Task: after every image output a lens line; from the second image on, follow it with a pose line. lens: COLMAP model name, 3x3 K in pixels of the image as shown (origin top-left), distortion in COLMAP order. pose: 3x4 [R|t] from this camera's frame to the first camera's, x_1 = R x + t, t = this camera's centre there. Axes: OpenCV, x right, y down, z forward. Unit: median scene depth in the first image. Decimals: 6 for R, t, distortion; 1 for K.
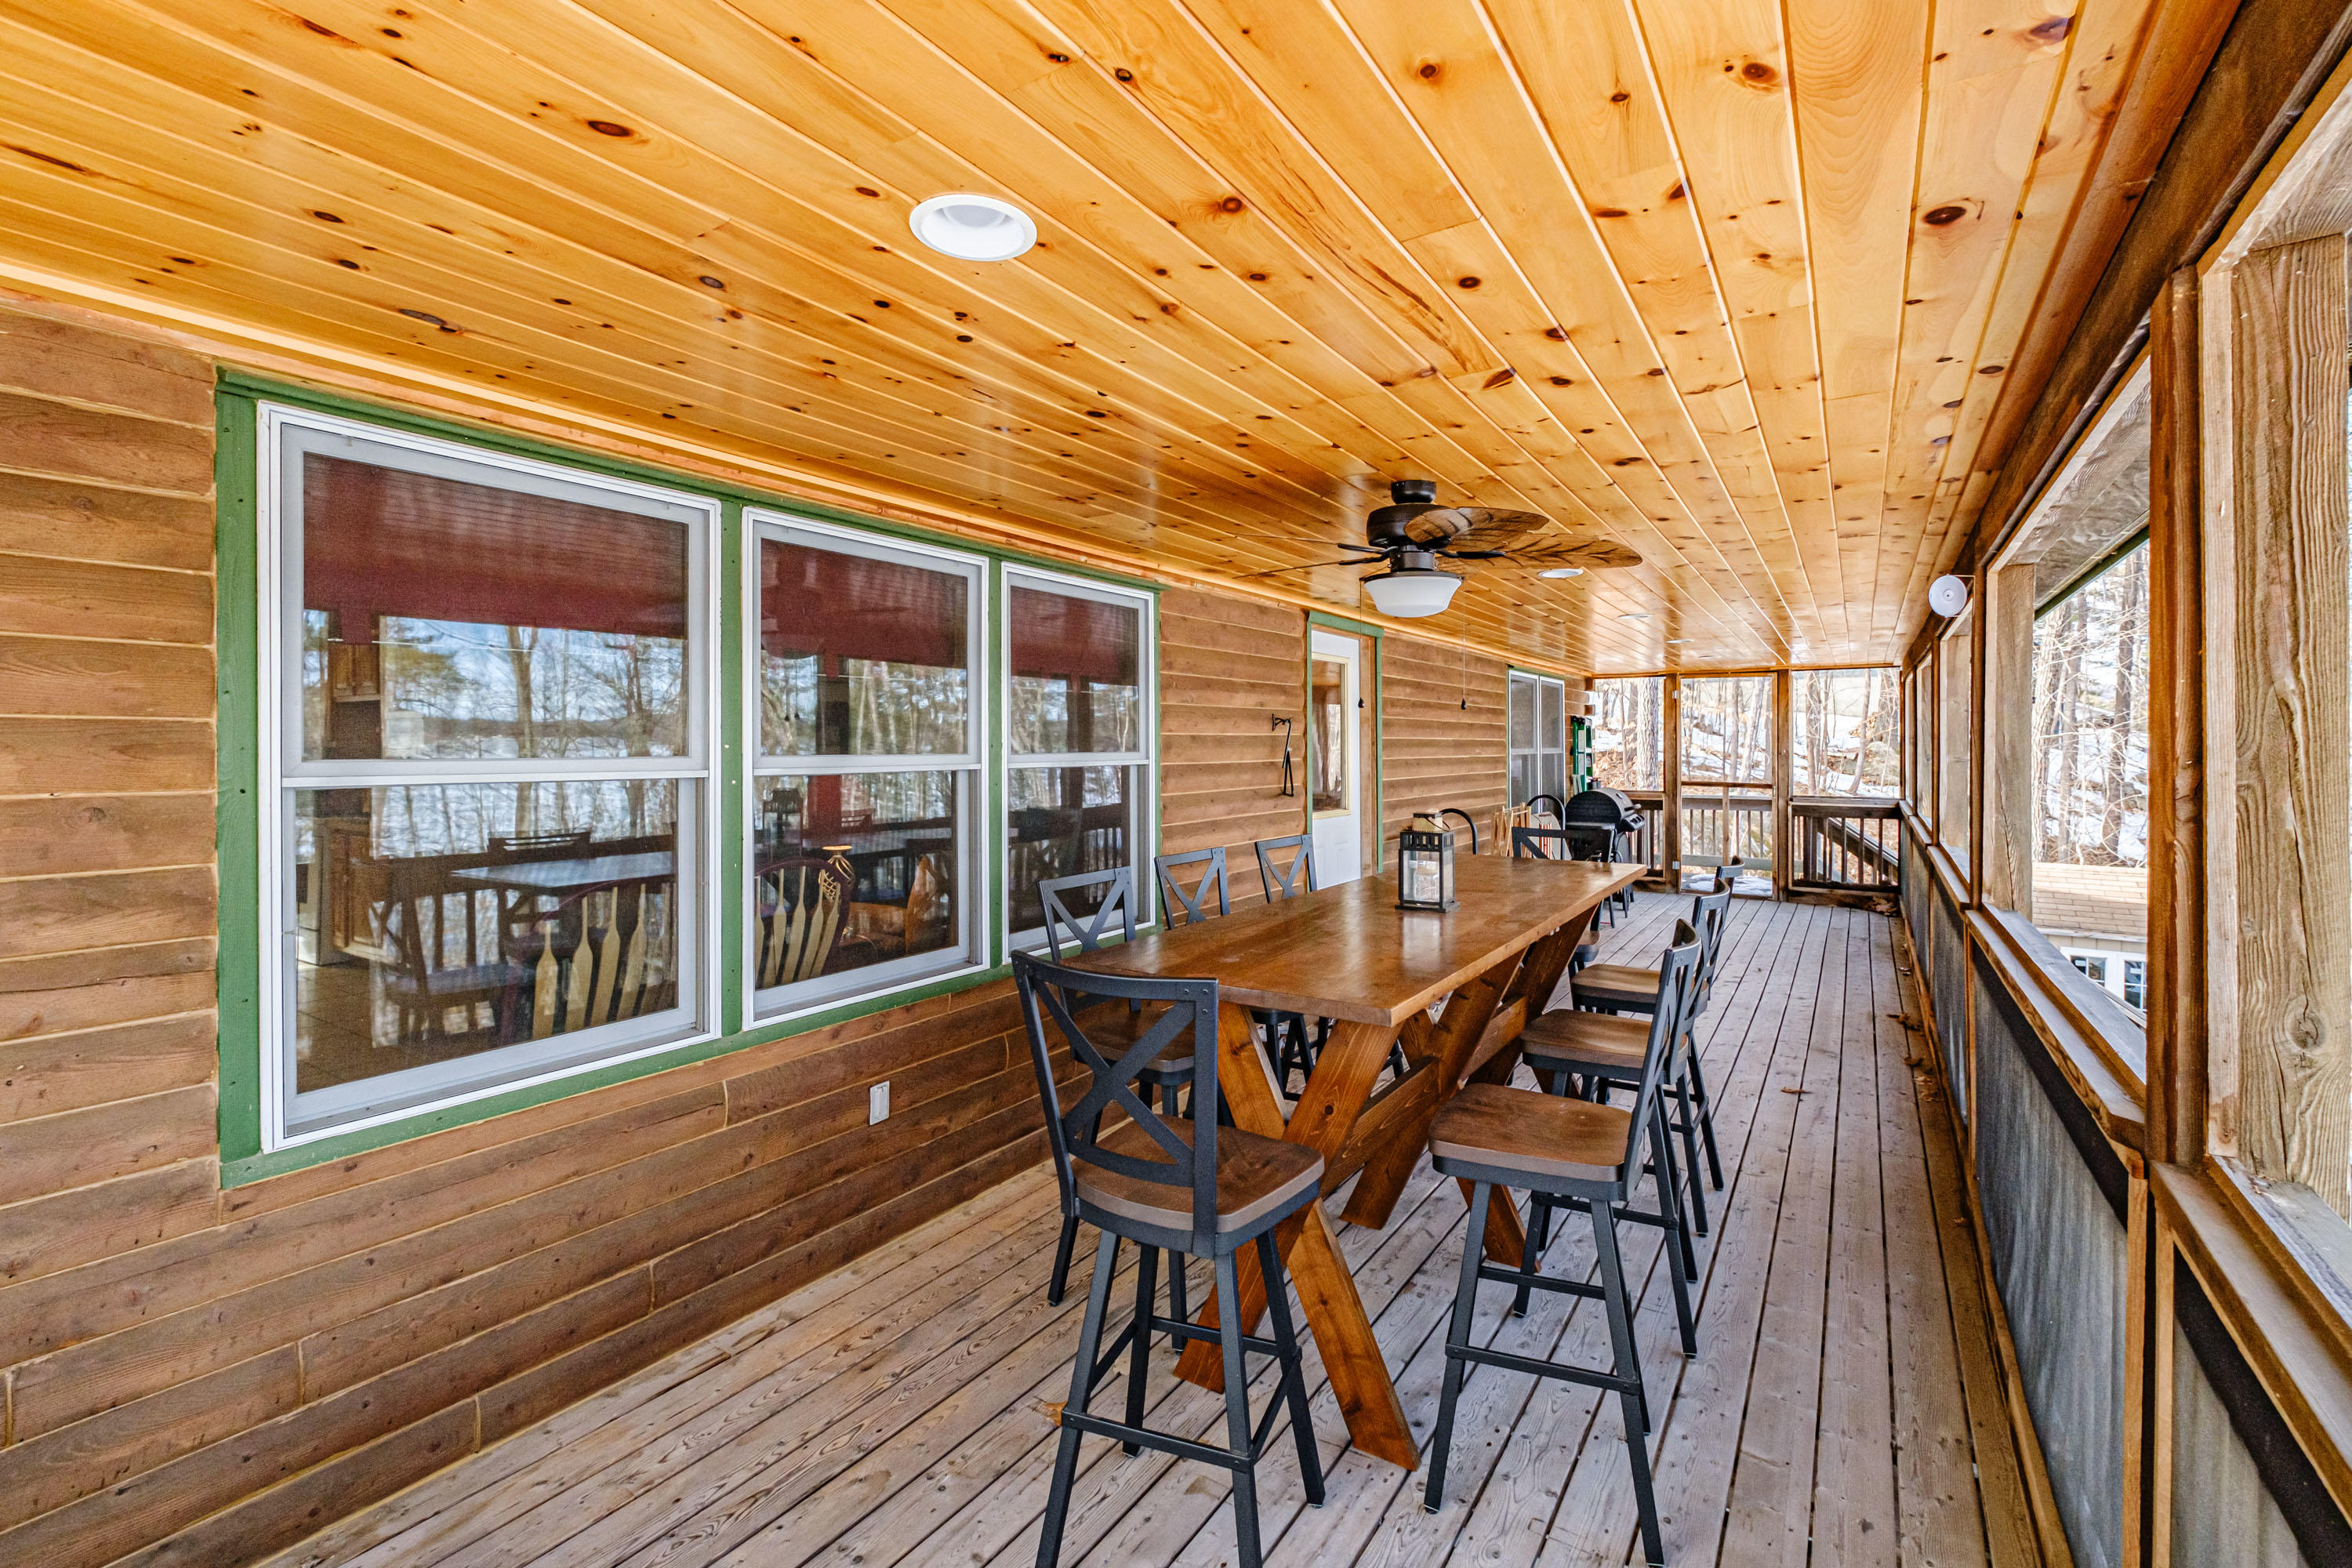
lens RADIAL K [[1017.5, 0, 1130.7], [0, 1017.5, 764.9], [0, 0, 1]] dist [0.000548, 0.000011]
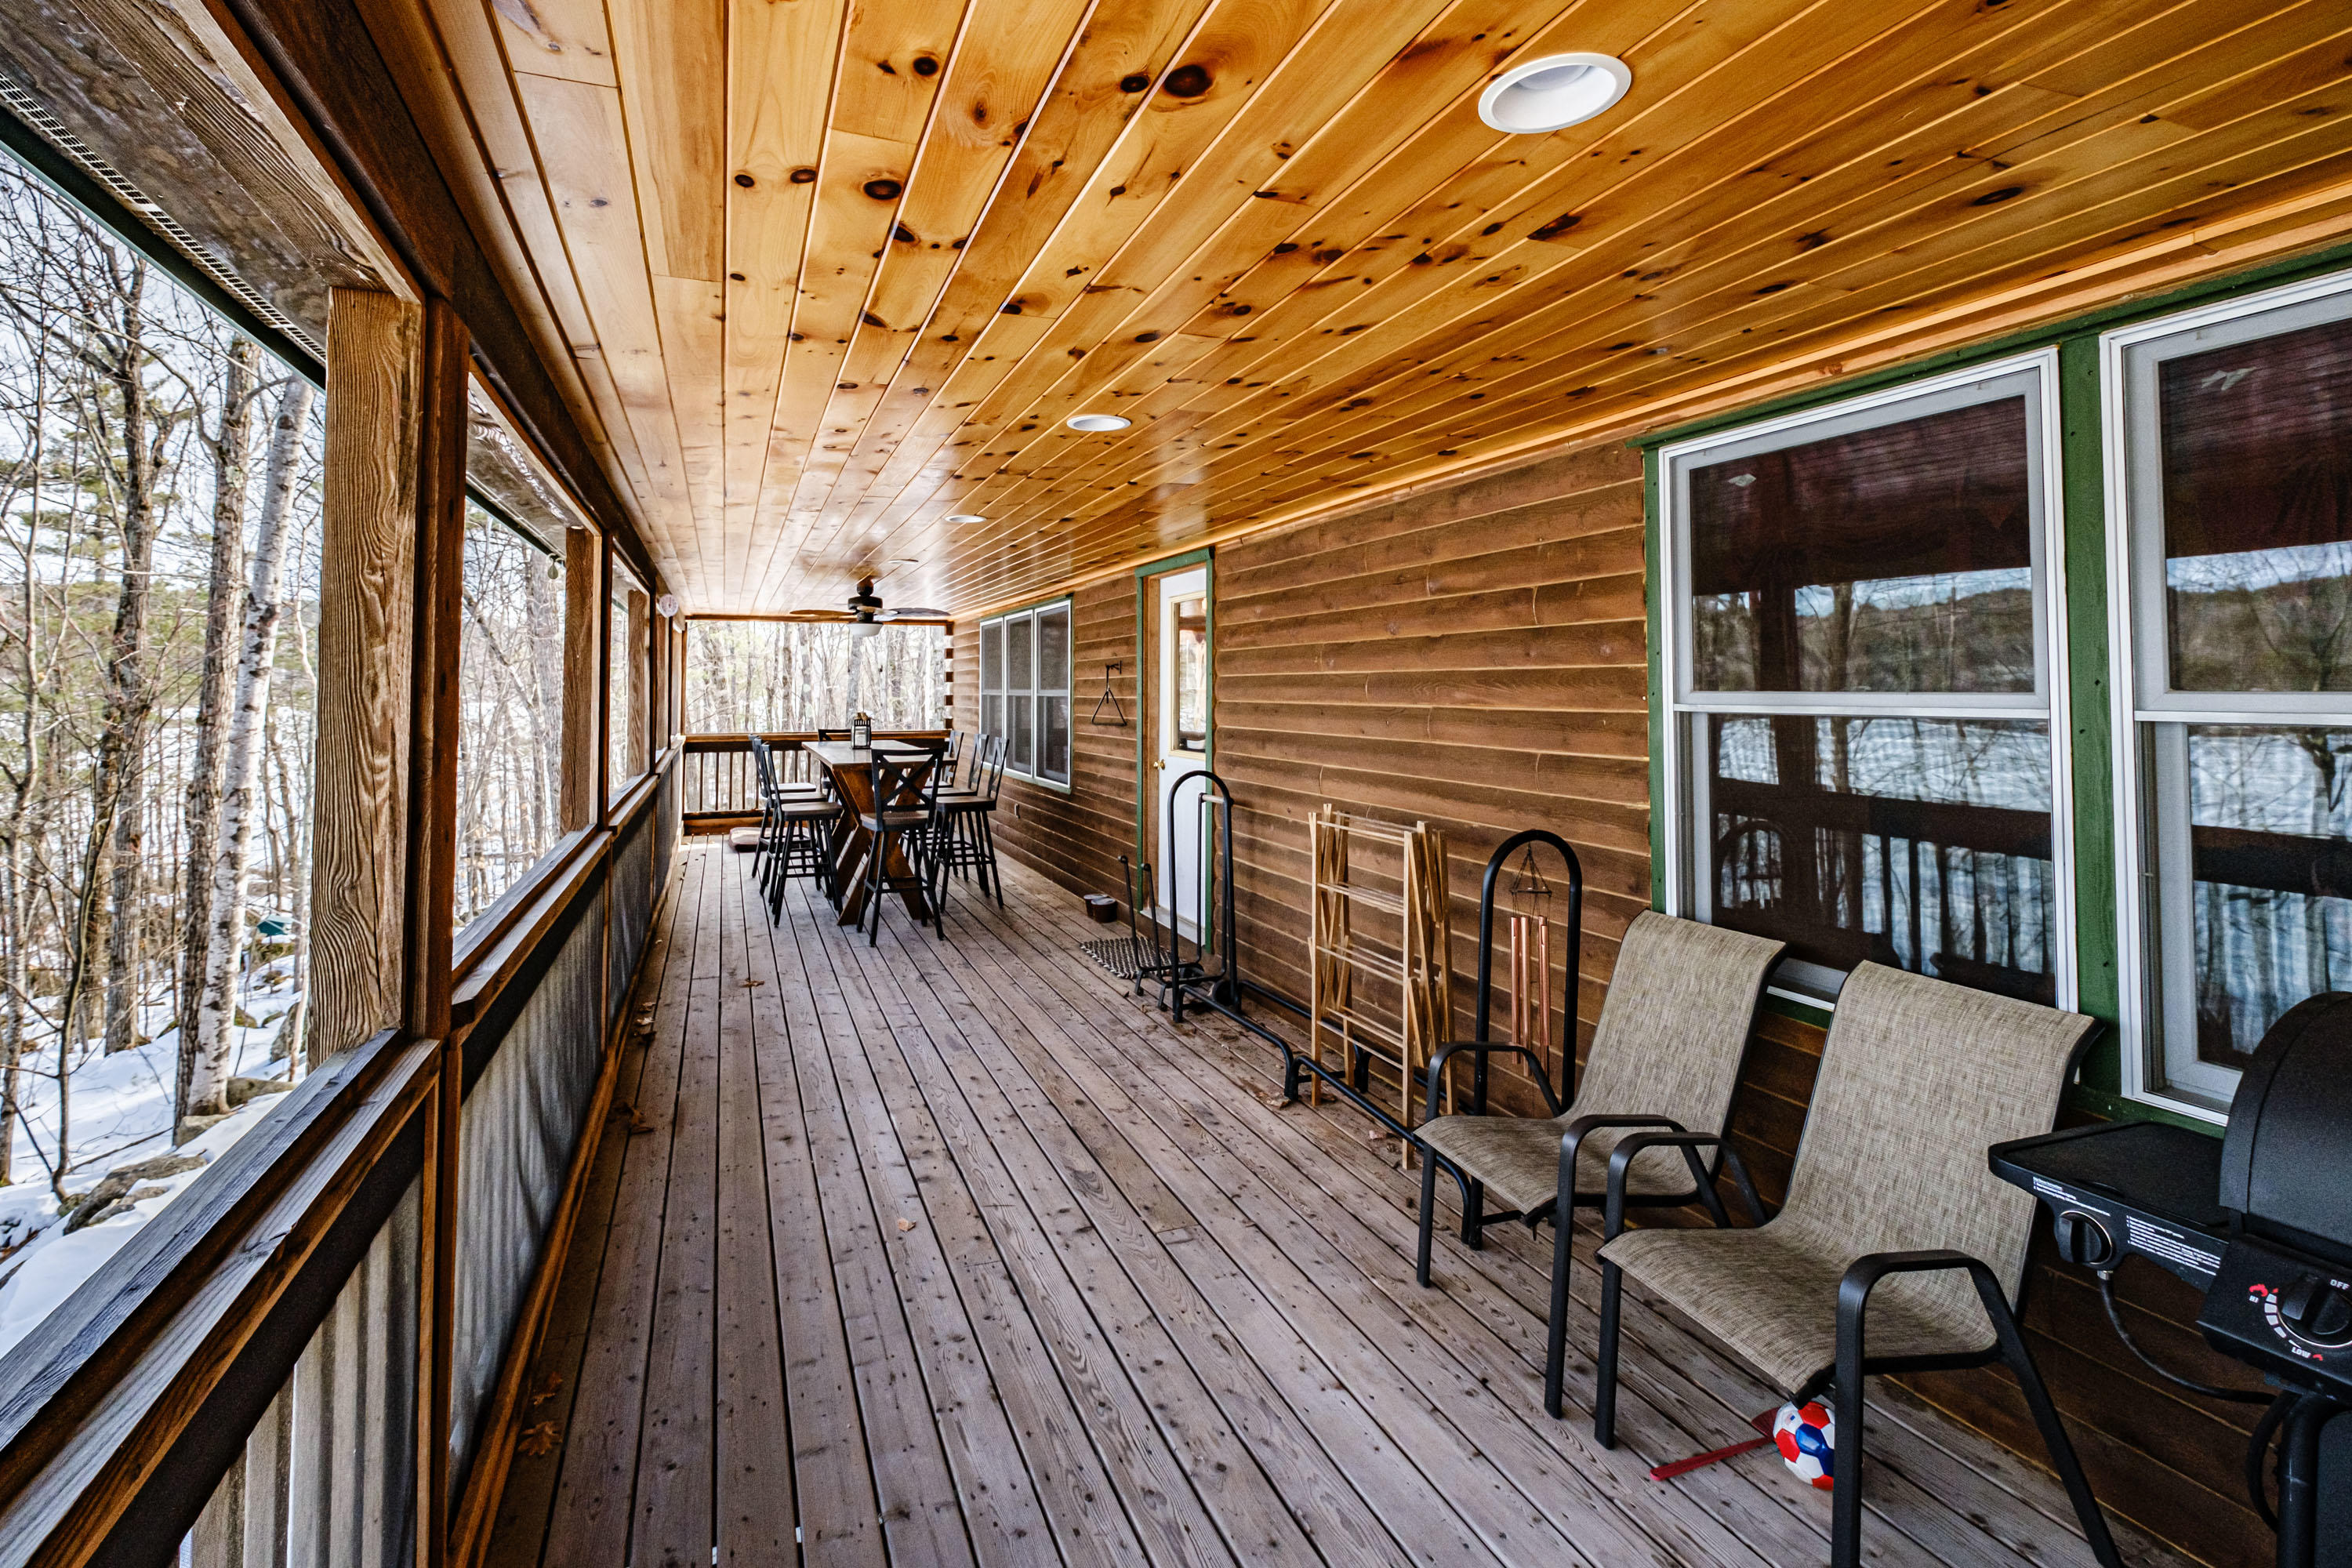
lens RADIAL K [[1017.5, 0, 1130.7], [0, 1017.5, 764.9], [0, 0, 1]] dist [0.000548, 0.000011]
pose [[-0.543302, 0.070095, -0.836606, 0.692956], [-0.007262, 0.996079, 0.088173, -0.018918], [0.839506, 0.053979, -0.540663, 0.978693]]
